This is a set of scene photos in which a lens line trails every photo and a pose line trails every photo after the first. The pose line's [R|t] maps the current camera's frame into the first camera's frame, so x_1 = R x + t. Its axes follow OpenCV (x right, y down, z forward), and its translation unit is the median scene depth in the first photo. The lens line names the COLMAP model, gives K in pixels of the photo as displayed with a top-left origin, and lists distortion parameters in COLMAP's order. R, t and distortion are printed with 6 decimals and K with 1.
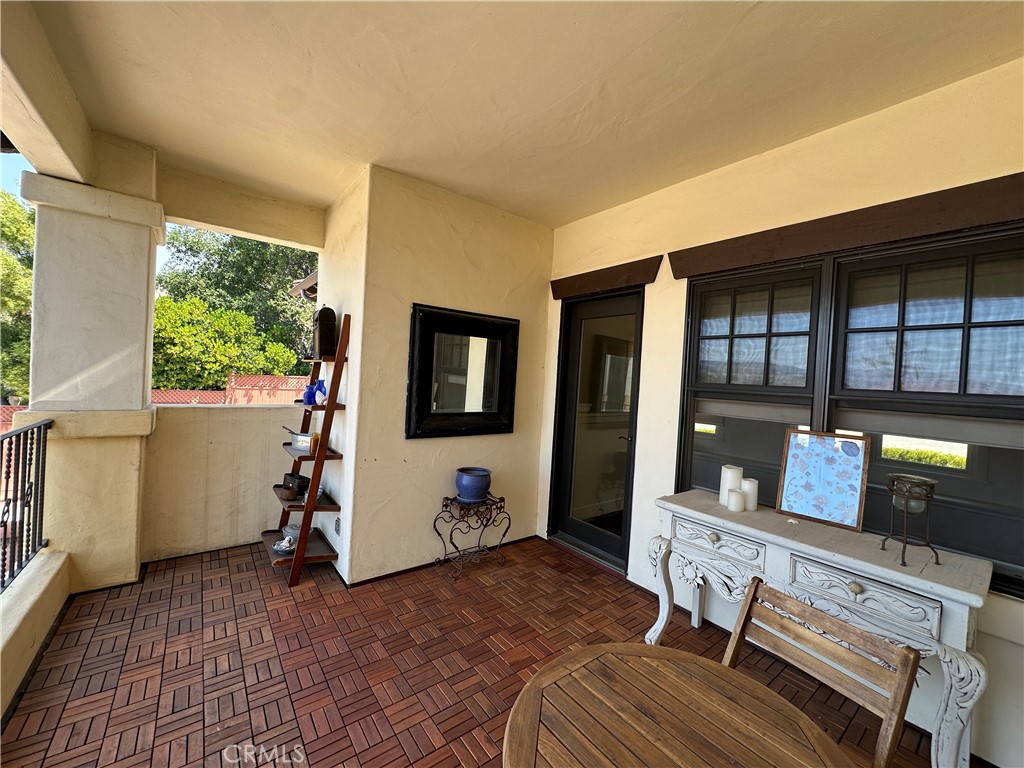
lens RADIAL K [[409.7, 0, 512.0], [0, 409.7, 384.0], [0, 0, 1]] dist [-0.000750, 0.000193]
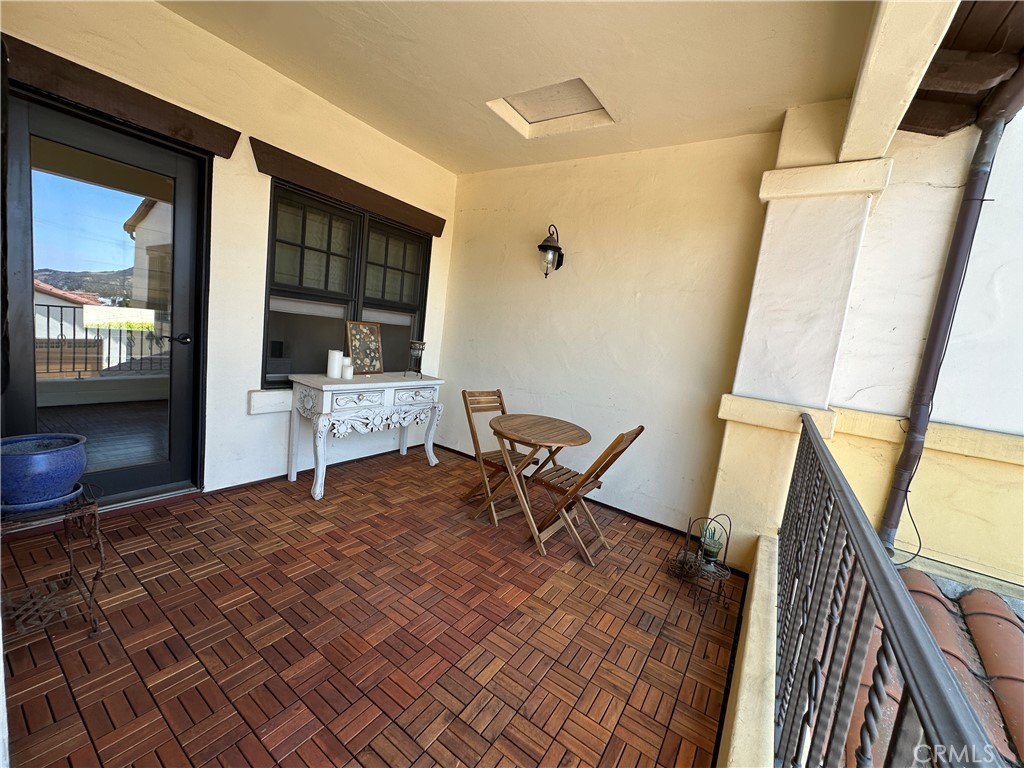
lens RADIAL K [[409.7, 0, 512.0], [0, 409.7, 384.0], [0, 0, 1]] dist [-0.000750, 0.000193]
pose [[-0.317399, -0.210043, 0.924738, -0.862550], [-0.121755, 0.976116, 0.179923, -0.011250], [-0.940443, -0.055484, -0.335392, 0.790784]]
